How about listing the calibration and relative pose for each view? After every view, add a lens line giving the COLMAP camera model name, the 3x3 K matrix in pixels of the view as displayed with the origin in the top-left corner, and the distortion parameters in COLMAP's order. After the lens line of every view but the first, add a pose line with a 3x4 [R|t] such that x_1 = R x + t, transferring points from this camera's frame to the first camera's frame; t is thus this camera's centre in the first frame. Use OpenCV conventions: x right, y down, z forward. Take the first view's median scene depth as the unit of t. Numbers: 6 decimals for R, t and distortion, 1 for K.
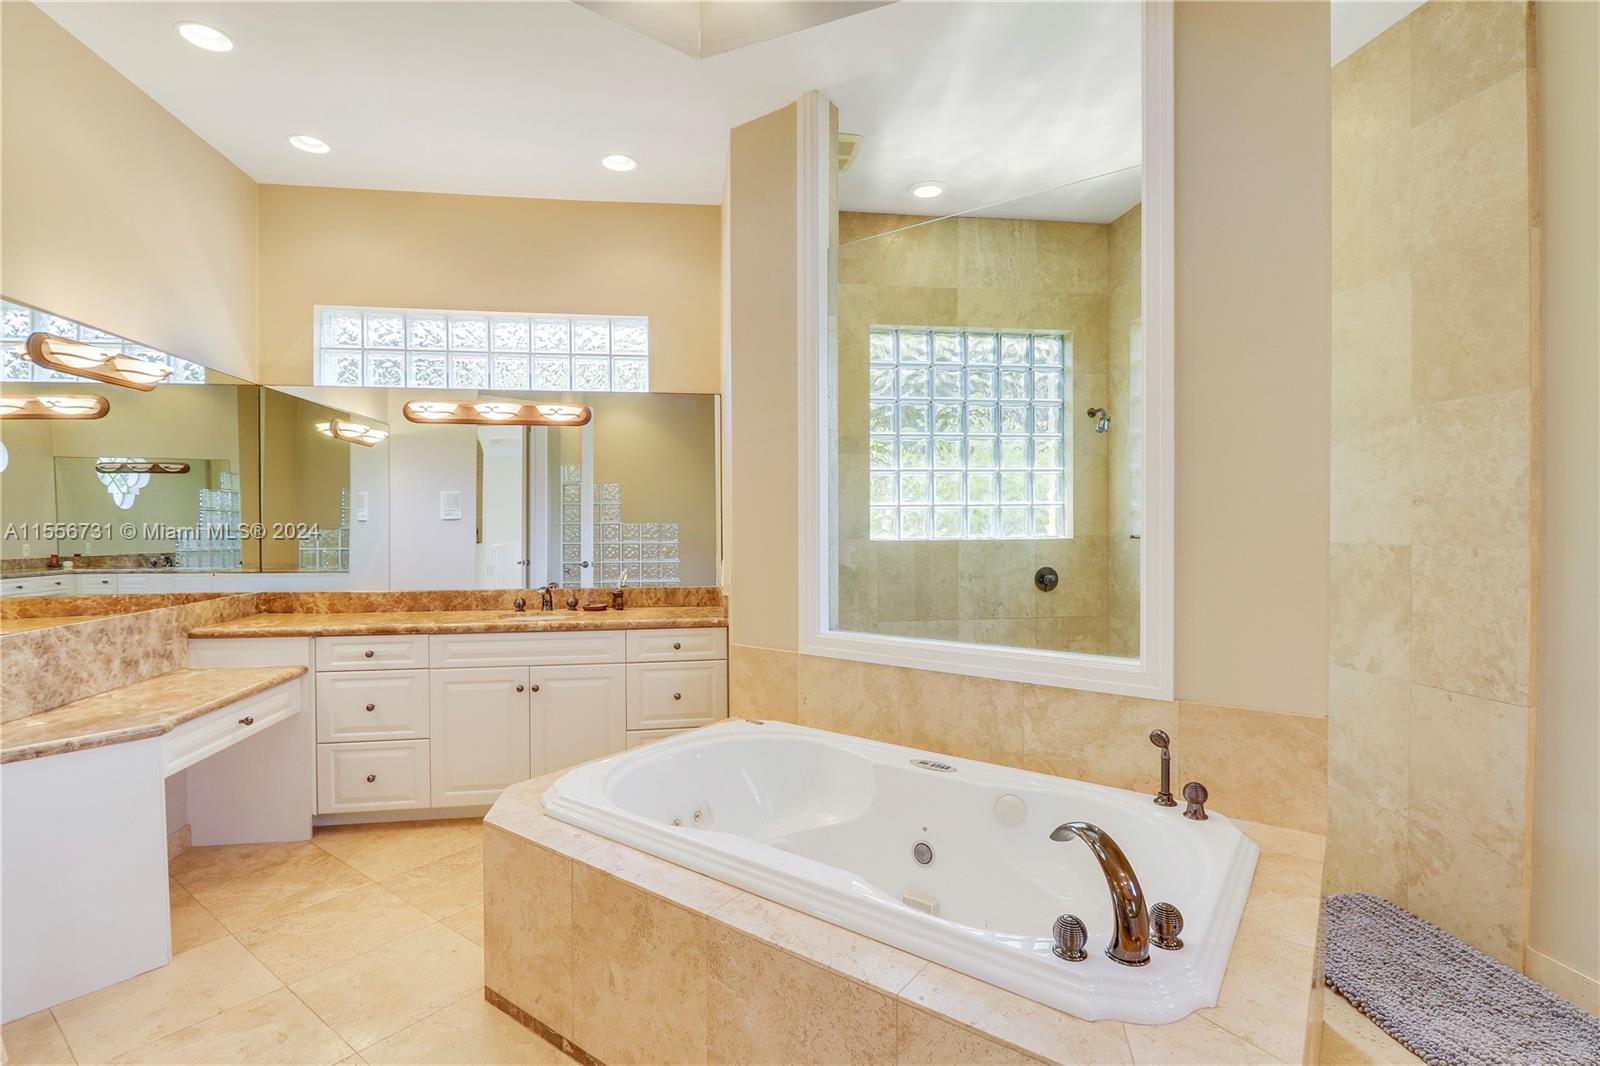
lens RADIAL K [[771.4, 0, 796.9], [0, 771.4, 532.1], [0, 0, 1]] dist [-0.010130, -0.001760]
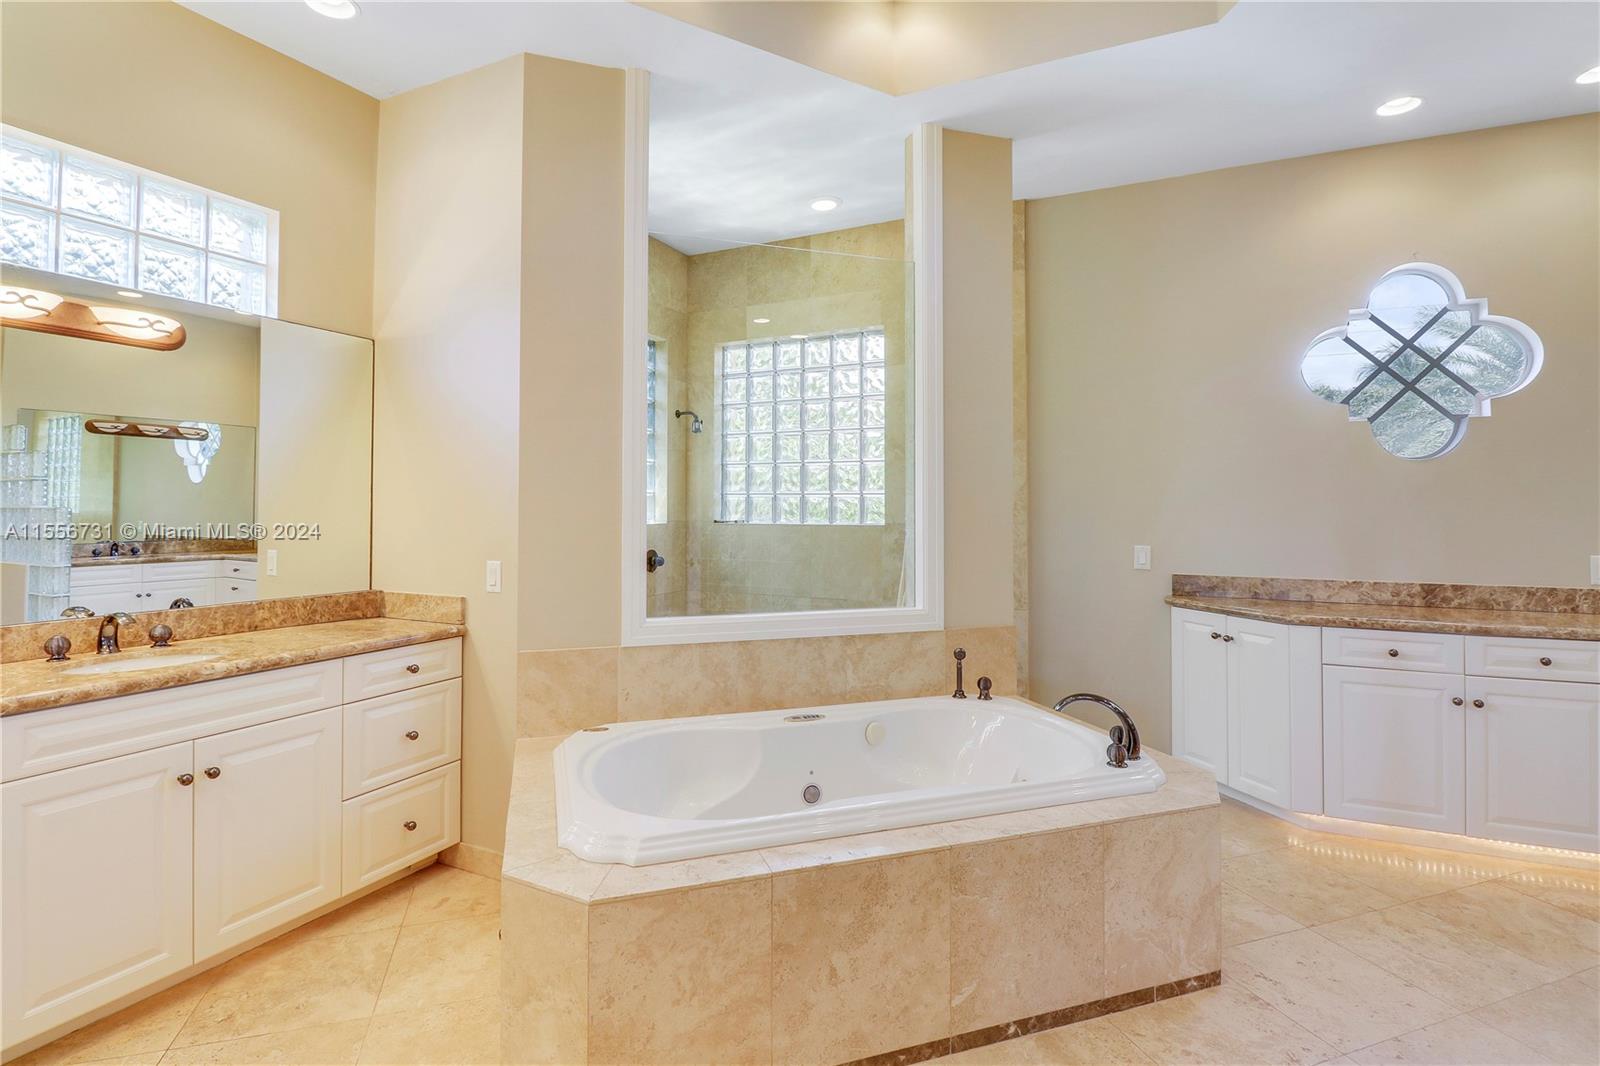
lens RADIAL K [[771.4, 0, 812.5], [0, 771.4, 495.0], [0, 0, 1]] dist [-0.010130, -0.001760]
pose [[0.552784, 0.021044, 0.833059, -0.745700], [0.006907, 0.999531, -0.029832, 0.002146], [-0.833296, 0.022244, 0.552379, 0.321576]]
